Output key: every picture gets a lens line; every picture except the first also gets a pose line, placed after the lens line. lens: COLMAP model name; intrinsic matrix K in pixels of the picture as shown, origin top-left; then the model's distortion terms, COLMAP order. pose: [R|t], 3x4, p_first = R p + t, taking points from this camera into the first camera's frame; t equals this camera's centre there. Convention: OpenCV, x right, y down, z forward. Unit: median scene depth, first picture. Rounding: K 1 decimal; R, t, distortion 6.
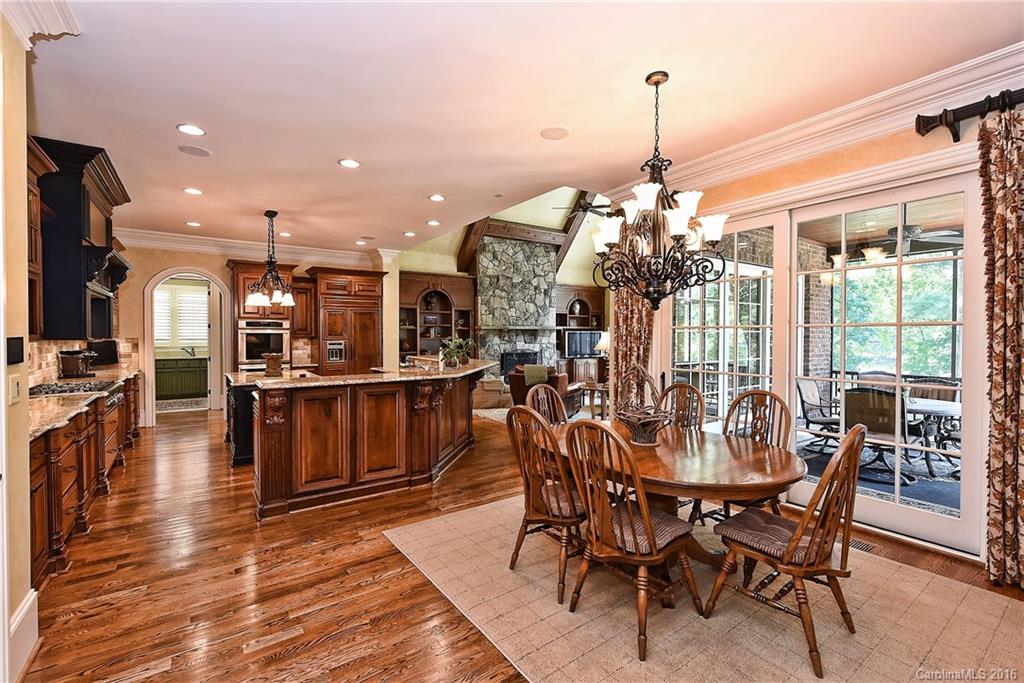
lens RADIAL K [[447.4, 0, 512.0], [0, 447.4, 341.5], [0, 0, 1]] dist [-0.000528, -0.000062]
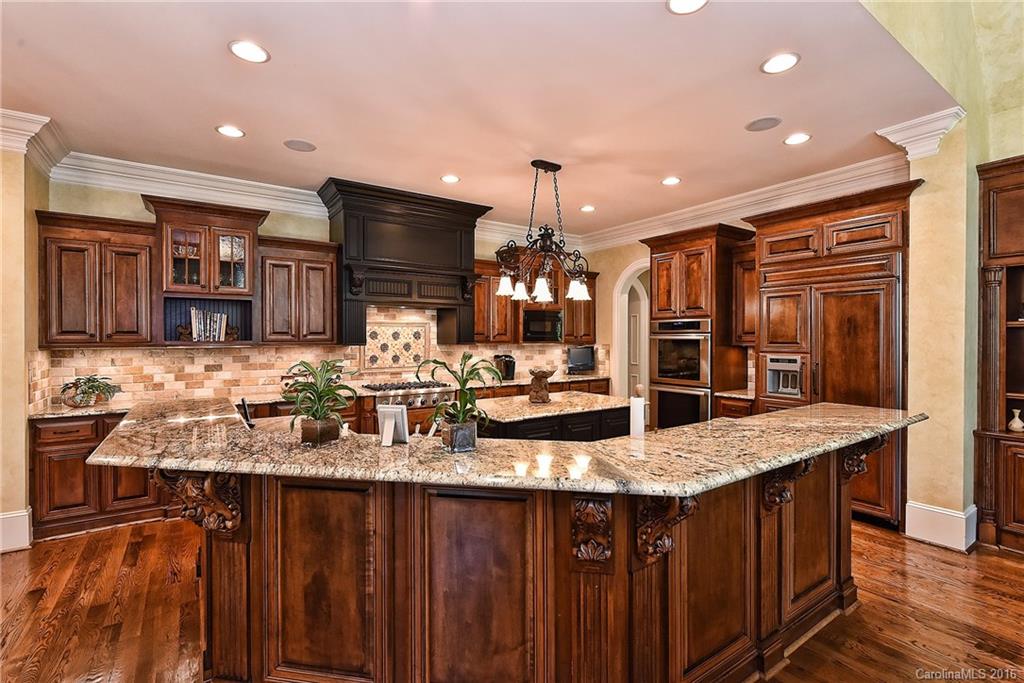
lens RADIAL K [[473.8, 0, 512.0], [0, 473.8, 341.5], [0, 0, 1]] dist [-0.000351, -0.000126]
pose [[0.004721, 0.004795, -0.999977, 0.133075], [-0.014953, 0.999877, 0.004724, -0.013723], [0.999877, 0.014930, 0.004792, 0.688325]]
